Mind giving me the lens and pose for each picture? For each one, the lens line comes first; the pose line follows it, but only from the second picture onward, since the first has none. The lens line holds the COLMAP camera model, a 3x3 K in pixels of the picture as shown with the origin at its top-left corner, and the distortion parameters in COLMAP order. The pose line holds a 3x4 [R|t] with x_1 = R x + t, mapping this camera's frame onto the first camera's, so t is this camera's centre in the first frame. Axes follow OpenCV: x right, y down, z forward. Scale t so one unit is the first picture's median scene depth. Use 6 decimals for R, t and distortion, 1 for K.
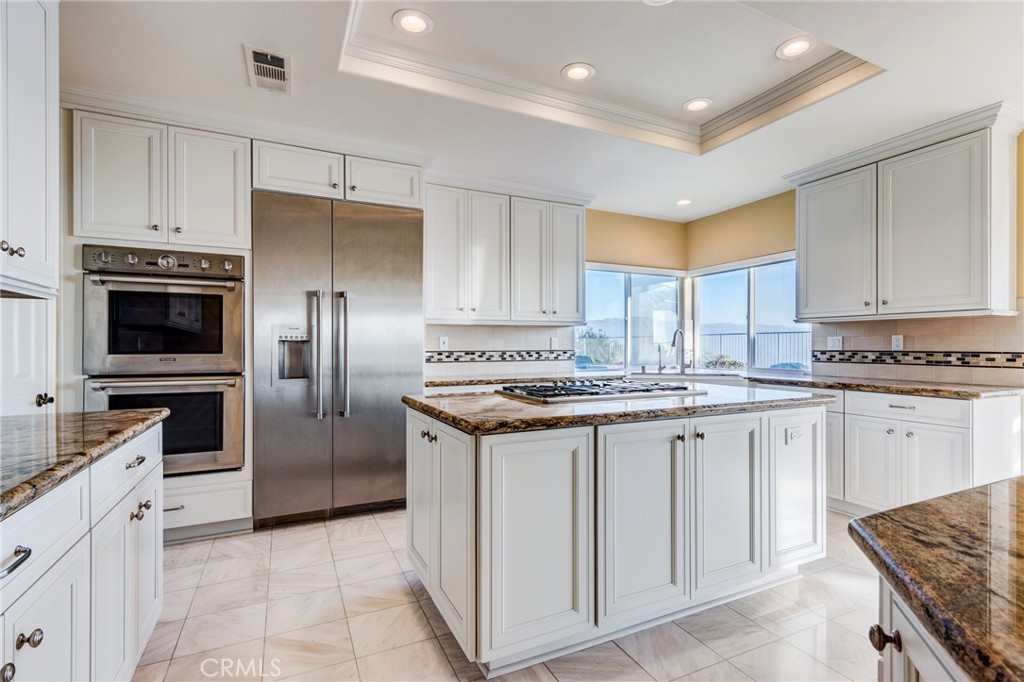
lens RADIAL K [[483.2, 0, 526.8], [0, 483.2, 356.9], [0, 0, 1]] dist [0.001327, 0.000531]
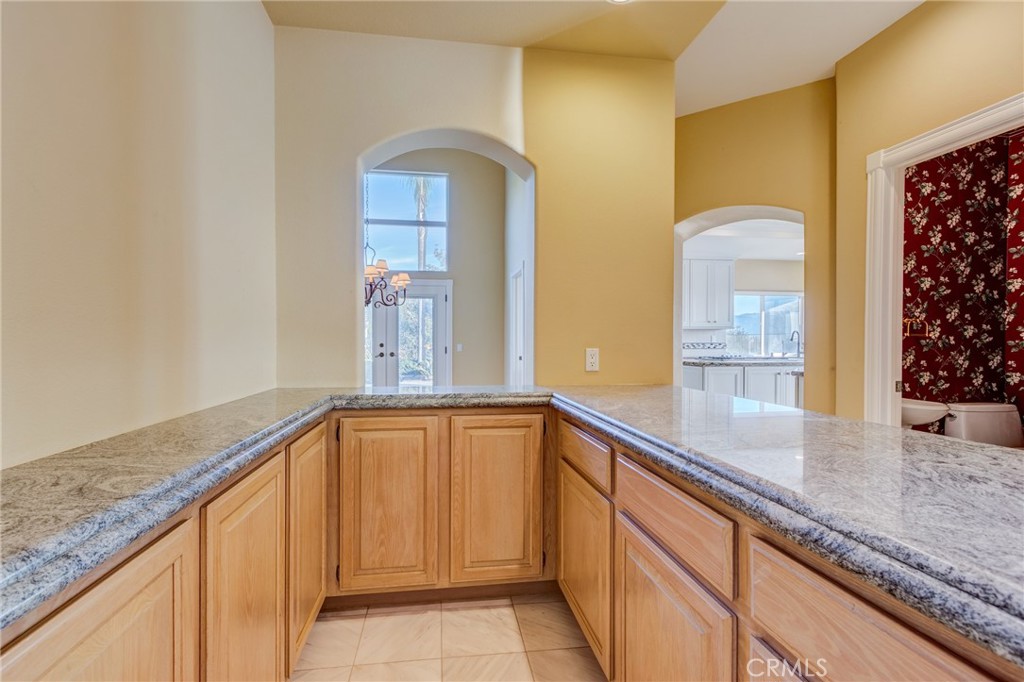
lens RADIAL K [[465.8, 0, 500.4], [0, 465.8, 345.5], [0, 0, 1]] dist [0.013867, -0.005894]
pose [[0.949272, 0.008606, -0.314339, -0.144937], [-0.013701, 0.999808, -0.014003, 0.029500], [0.314158, 0.017599, 0.949208, -0.844409]]
